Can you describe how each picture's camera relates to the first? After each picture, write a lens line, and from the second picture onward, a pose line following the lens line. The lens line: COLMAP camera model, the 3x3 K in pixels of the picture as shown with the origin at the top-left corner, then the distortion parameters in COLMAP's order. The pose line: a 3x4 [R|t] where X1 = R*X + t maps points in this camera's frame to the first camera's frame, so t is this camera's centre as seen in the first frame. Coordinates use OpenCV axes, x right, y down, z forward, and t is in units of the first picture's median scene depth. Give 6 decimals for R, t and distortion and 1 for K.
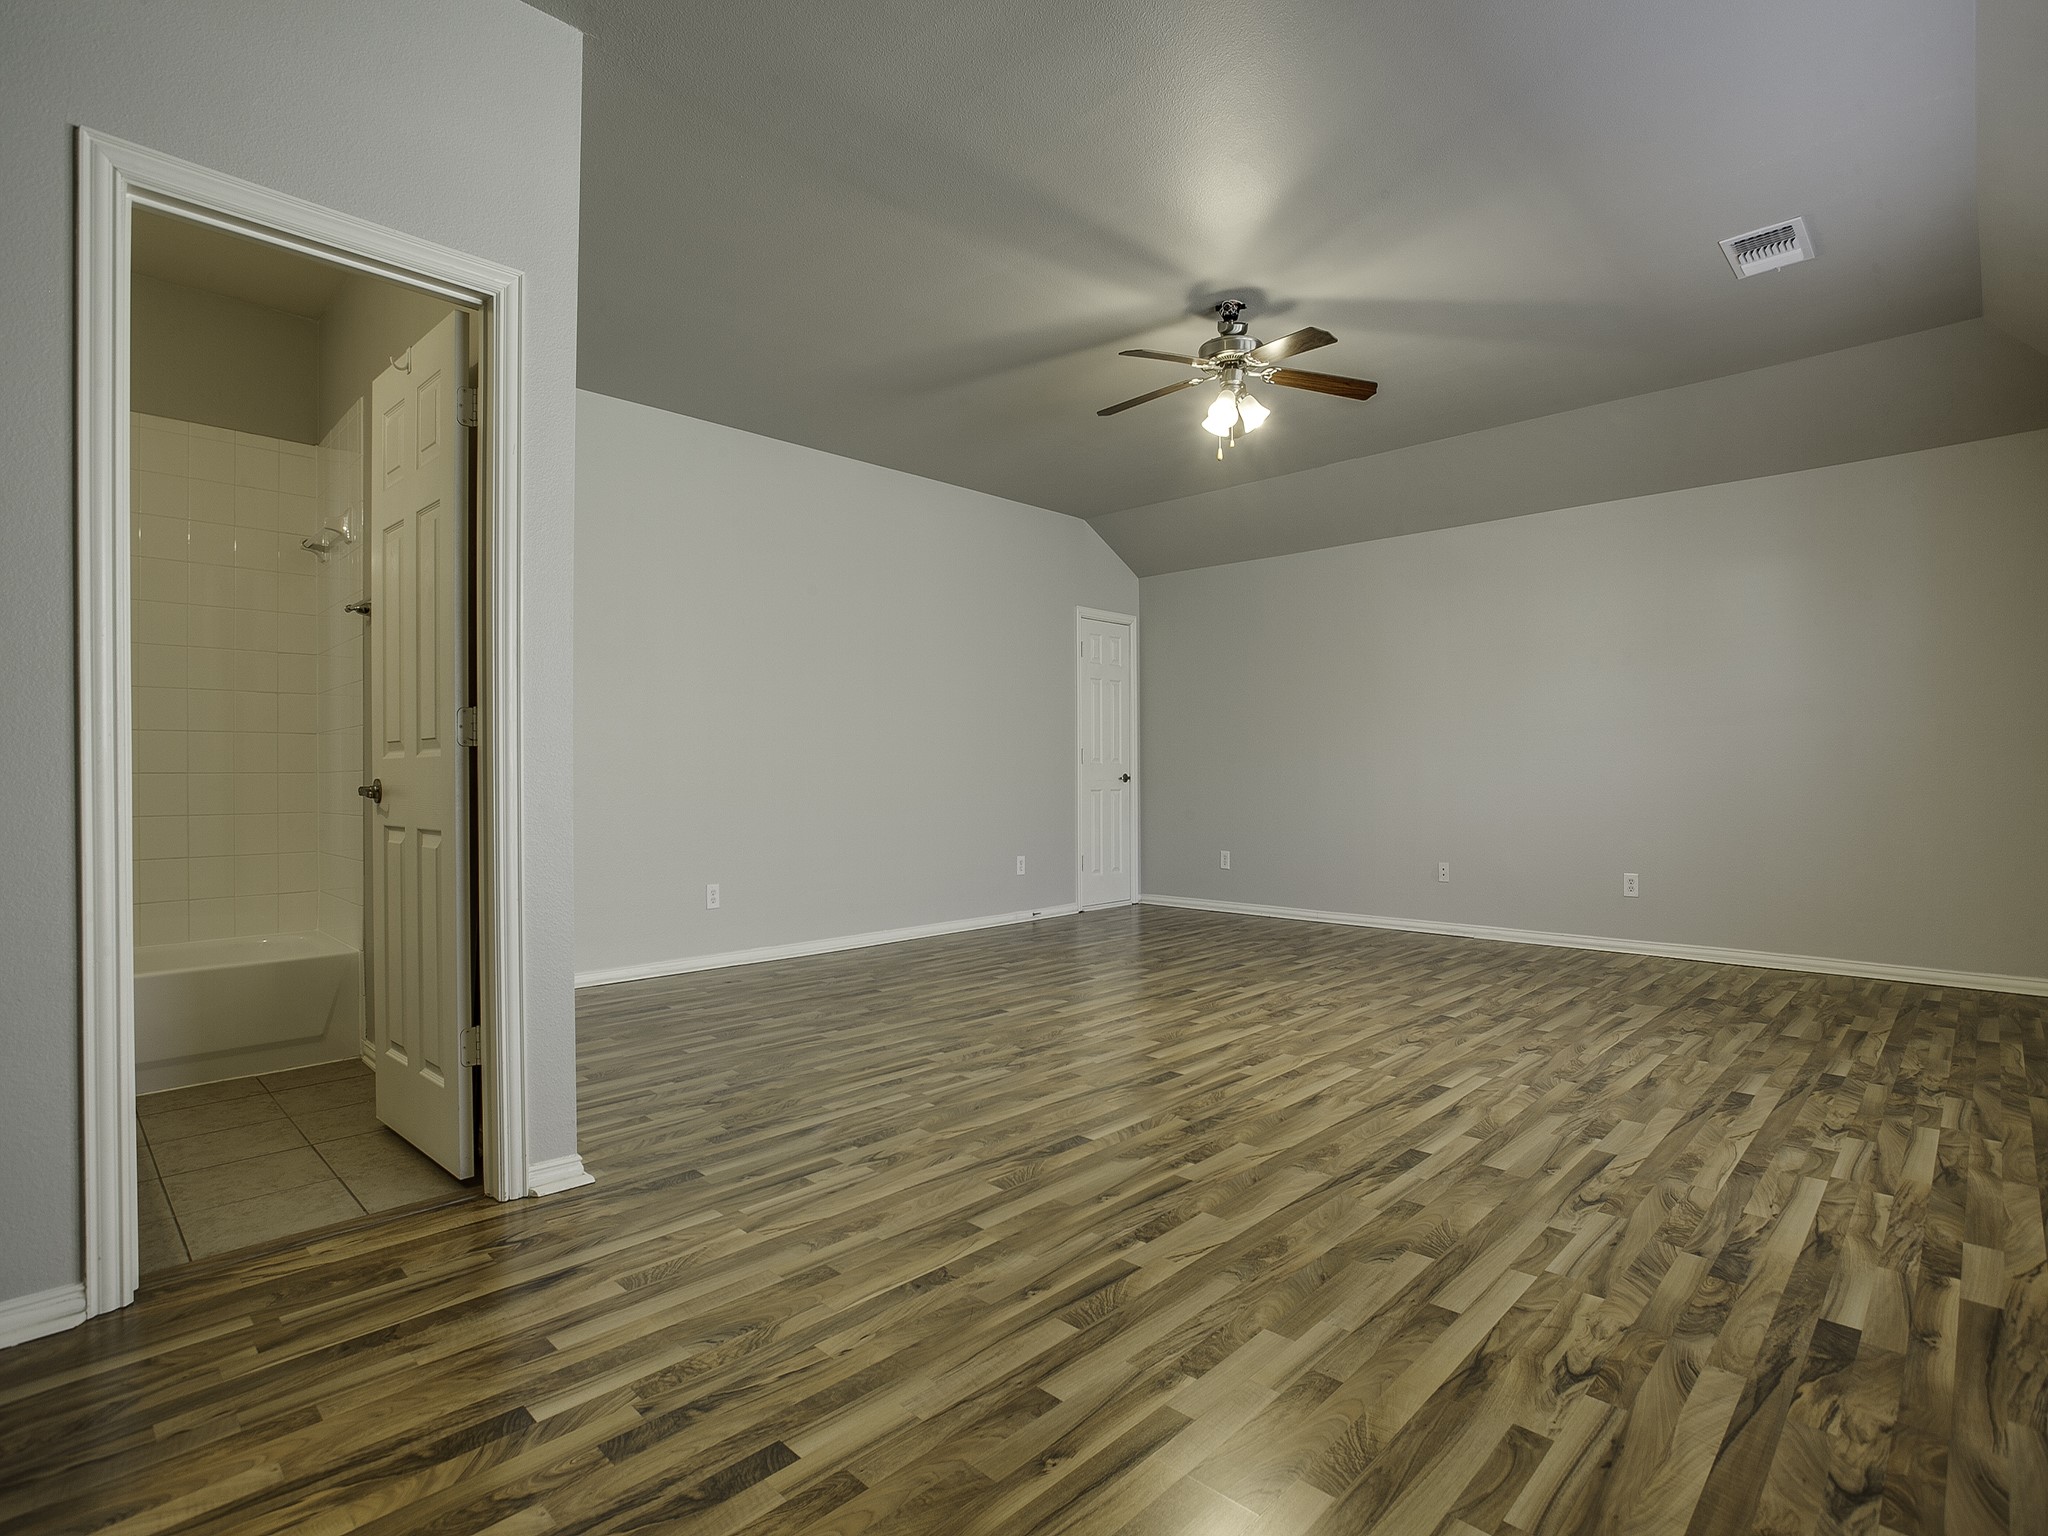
lens RADIAL K [[1018.2, 0, 1014.0], [0, 1018.2, 777.4], [0, 0, 1]] dist [-0.054374, 0.029999]
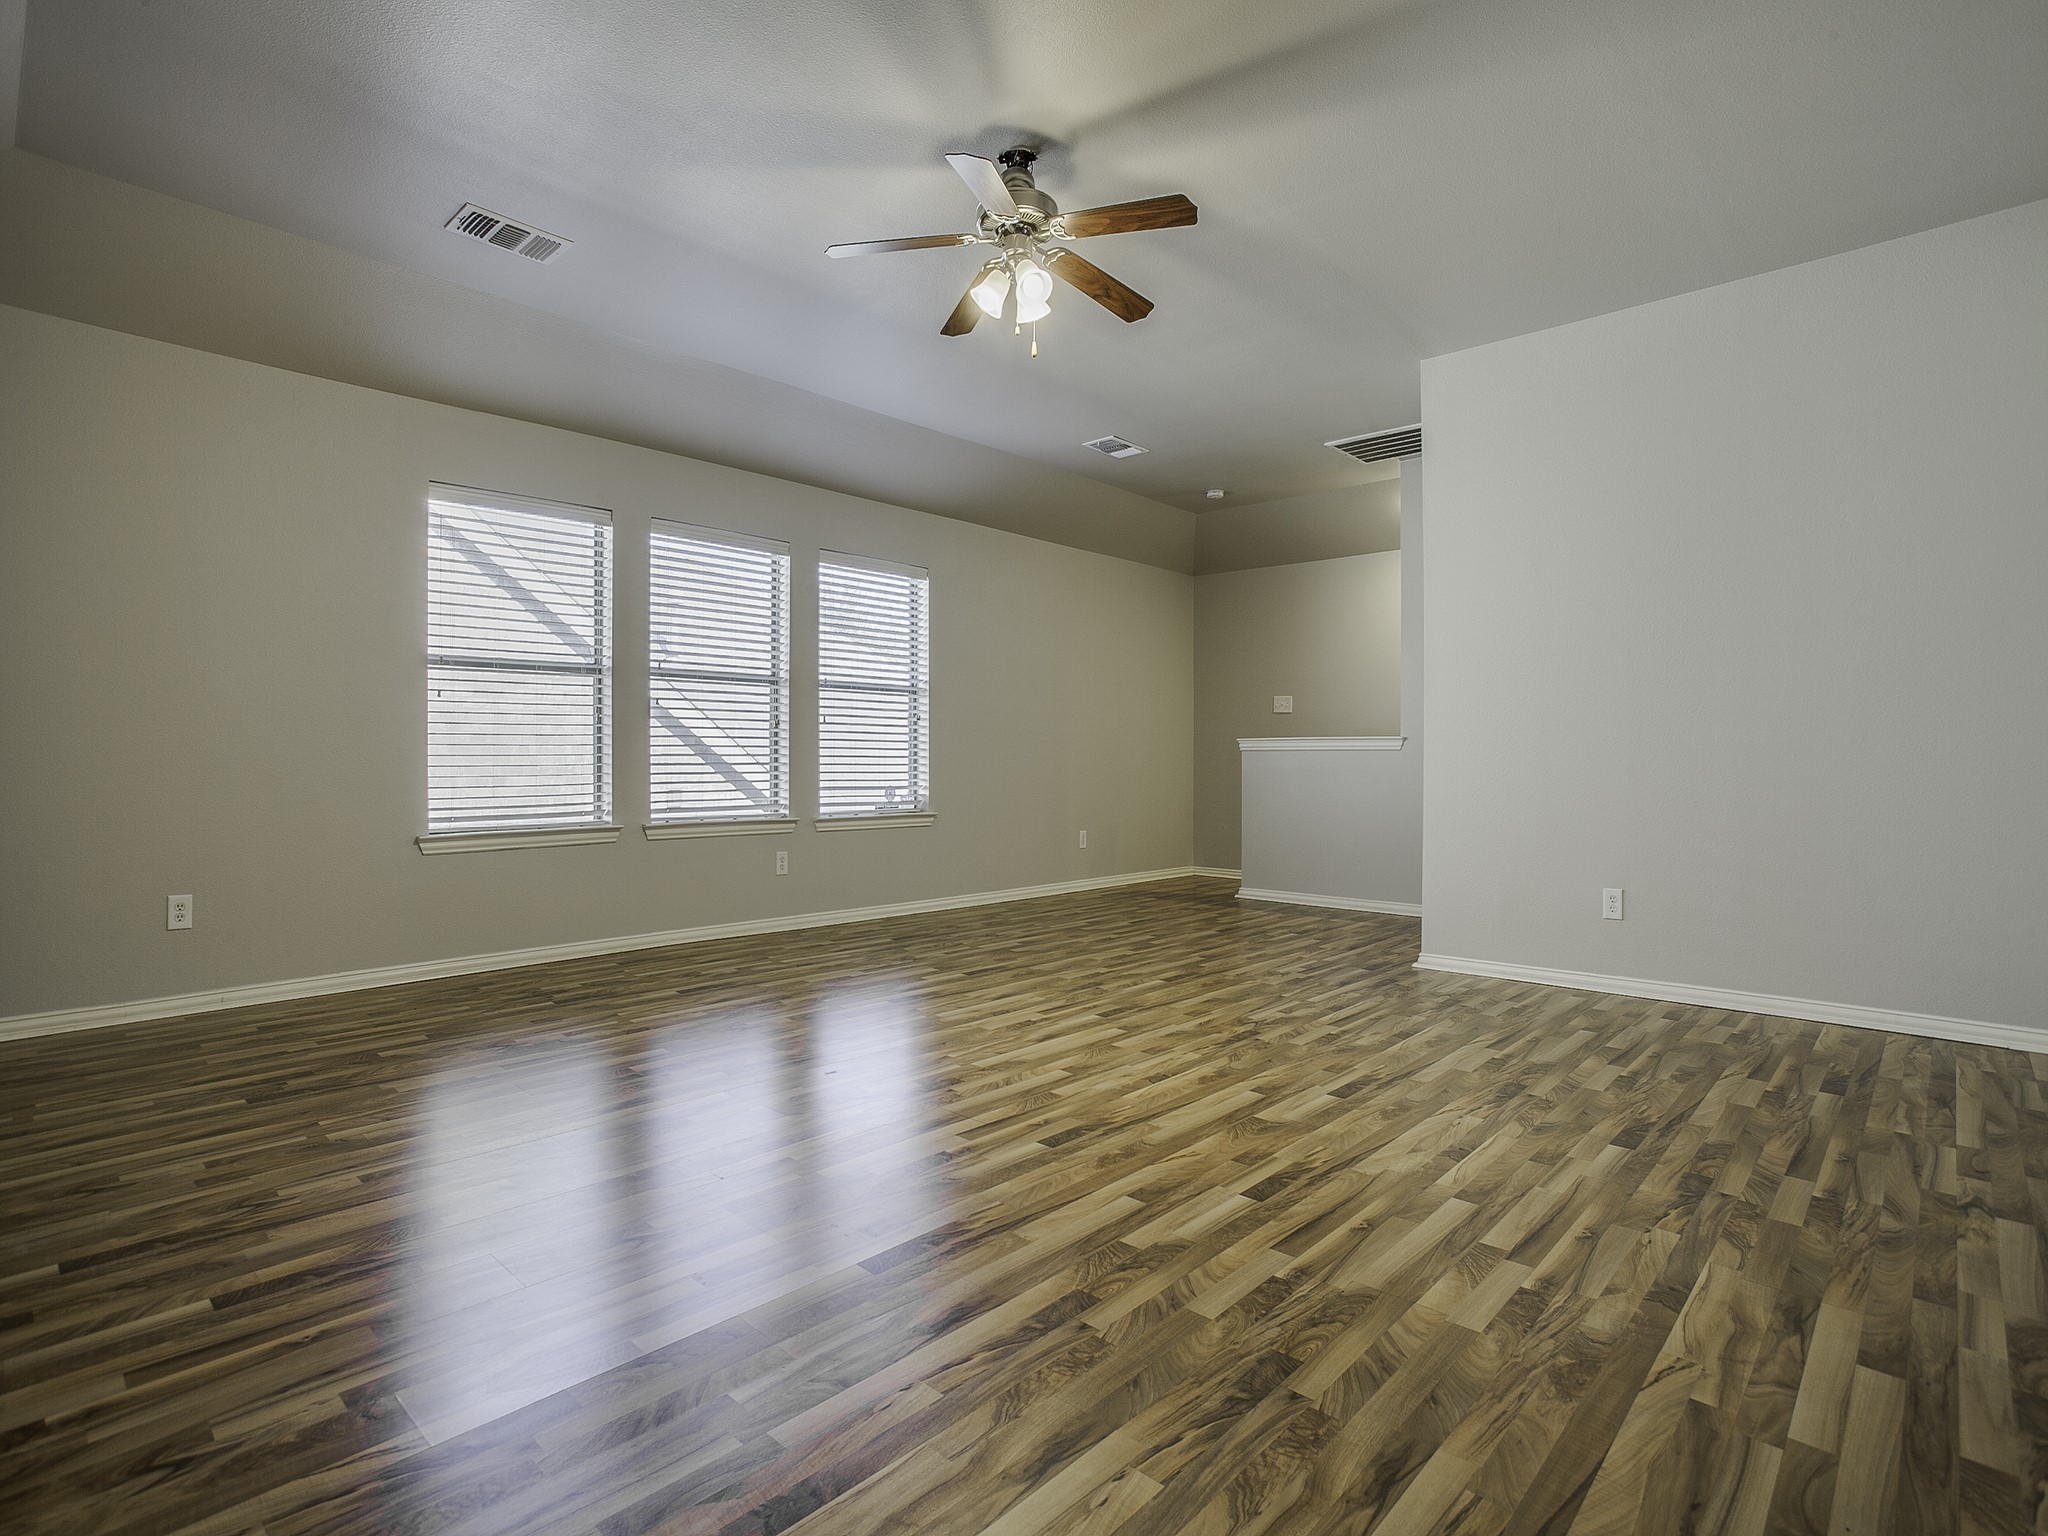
lens RADIAL K [[1018.2, 0, 1014.0], [0, 1018.2, 777.4], [0, 0, 1]] dist [-0.054374, 0.029999]
pose [[-0.999716, 0.002312, -0.023703, 0.248340], [0.001978, 0.999899, 0.014109, 0.007236], [0.023733, 0.014058, -0.999619, 1.867217]]
